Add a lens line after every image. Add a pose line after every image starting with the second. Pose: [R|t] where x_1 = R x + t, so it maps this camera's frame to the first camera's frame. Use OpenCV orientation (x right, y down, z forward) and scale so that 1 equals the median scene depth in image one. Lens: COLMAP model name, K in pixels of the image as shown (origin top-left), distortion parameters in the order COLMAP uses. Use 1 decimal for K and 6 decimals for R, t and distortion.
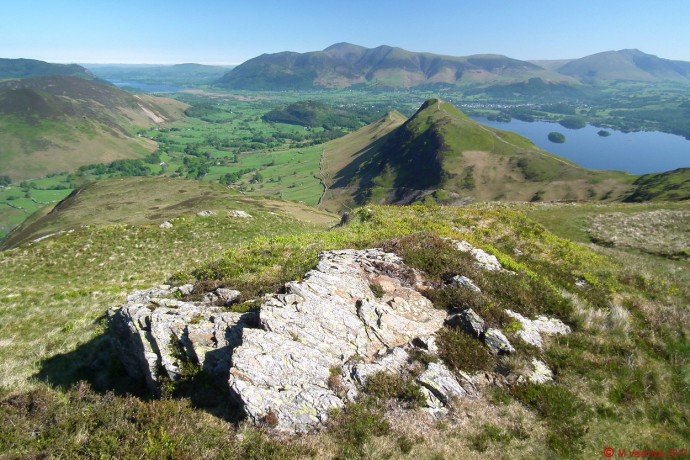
lens RADIAL K [[479.3, 0, 345.0], [0, 479.3, 230.0], [0, 0, 1]] dist [0.007533, -0.007059]
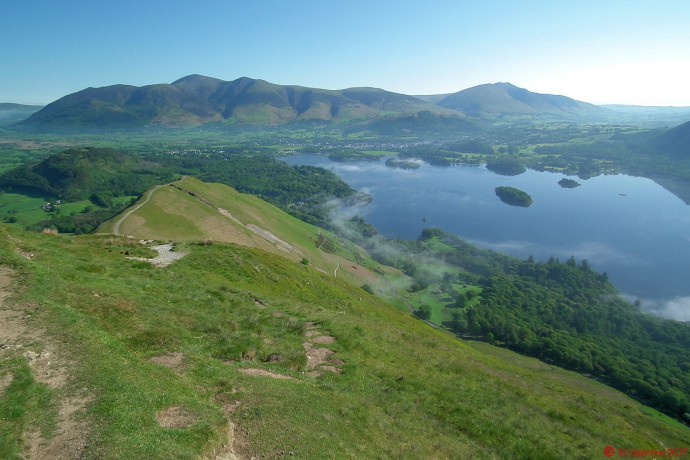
lens RADIAL K [[479.3, 0, 345.0], [0, 479.3, 230.0], [0, 0, 1]] dist [0.007533, -0.007059]
pose [[0.968506, -0.074108, 0.237707, 0.037159], [0.092883, 0.993300, -0.068764, -0.052190], [-0.231018, 0.088677, 0.968900, 0.191328]]
